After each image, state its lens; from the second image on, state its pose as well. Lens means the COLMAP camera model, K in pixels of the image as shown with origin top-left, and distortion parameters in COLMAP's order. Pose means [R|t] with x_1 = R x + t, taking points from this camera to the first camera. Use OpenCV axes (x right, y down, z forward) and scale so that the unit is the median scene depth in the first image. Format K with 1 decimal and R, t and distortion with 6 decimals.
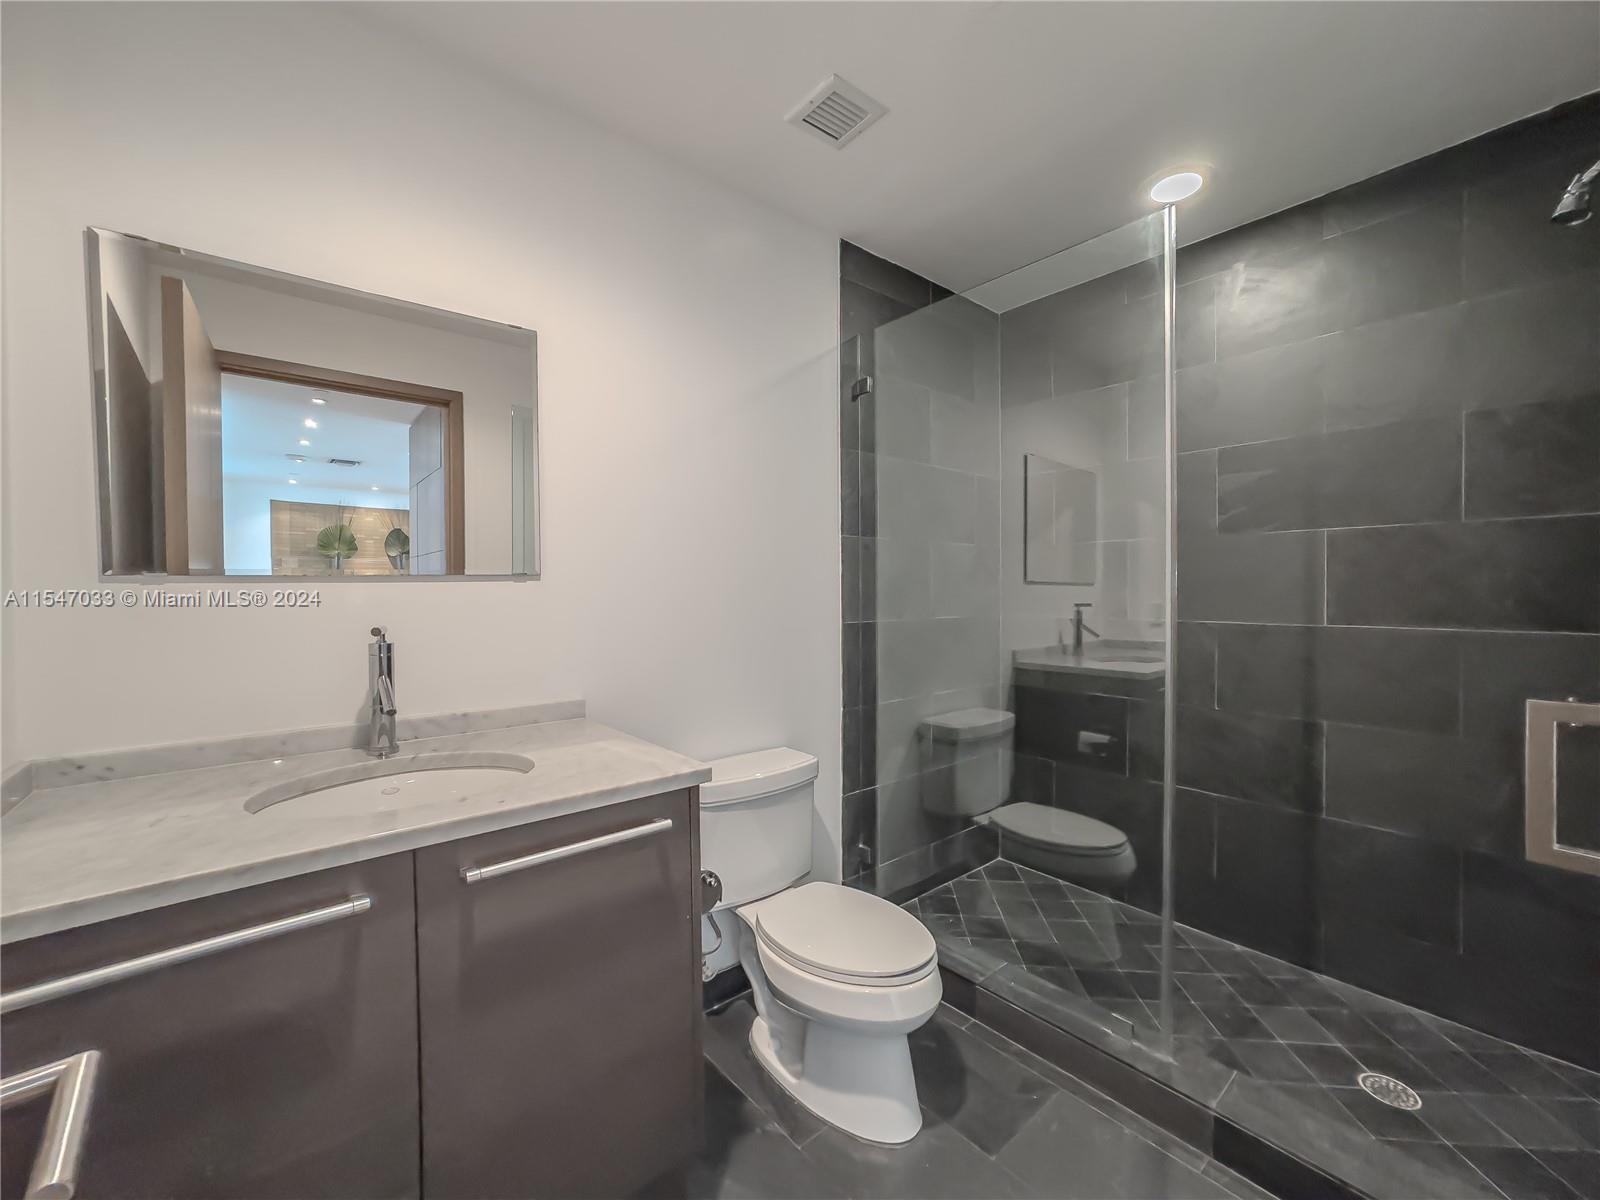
lens RADIAL K [[645.8, 0, 800.9], [0, 645.8, 599.2], [0, 0, 1]] dist [-0.035796, 0.014330]
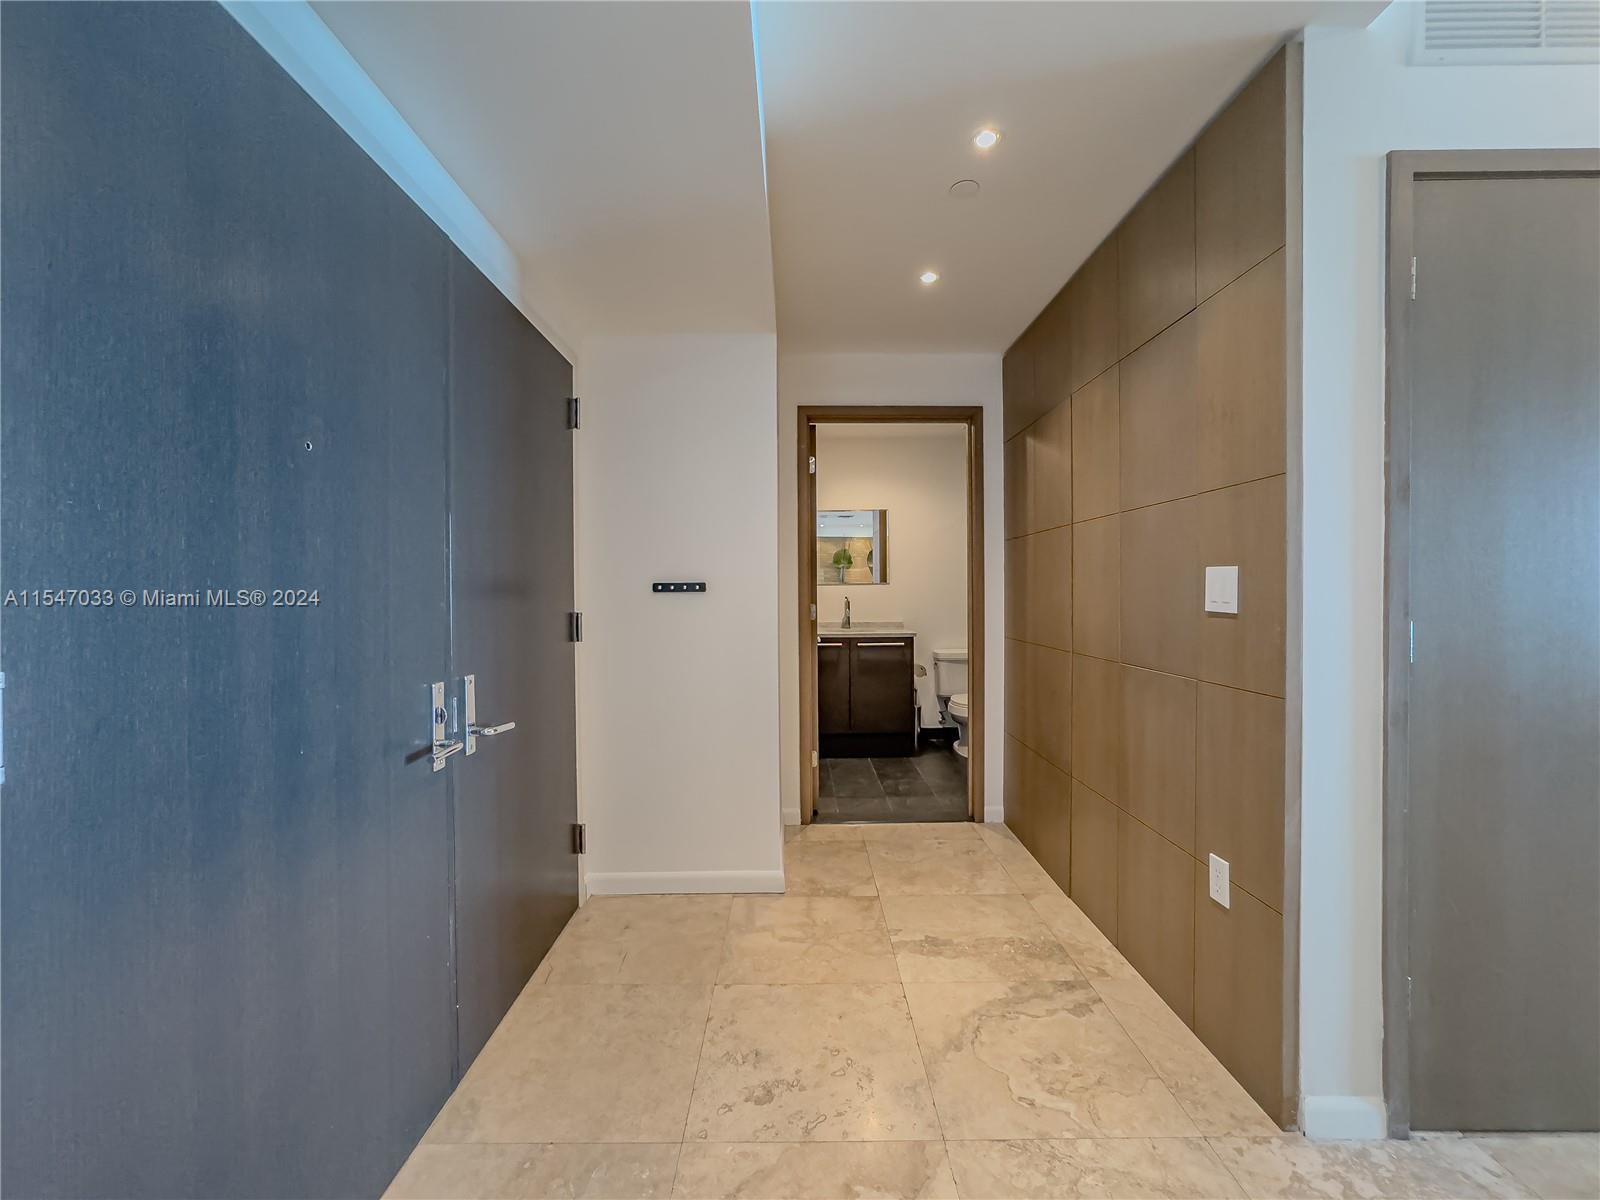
lens RADIAL K [[645.8, 0, 801.6], [0, 645.8, 595.2], [0, 0, 1]] dist [-0.035796, 0.014330]
pose [[0.766229, 0.002072, -0.642564, 1.323114], [-0.002215, 0.999997, 0.000583, 0.024106], [0.642564, 0.000977, 0.766232, -1.756951]]
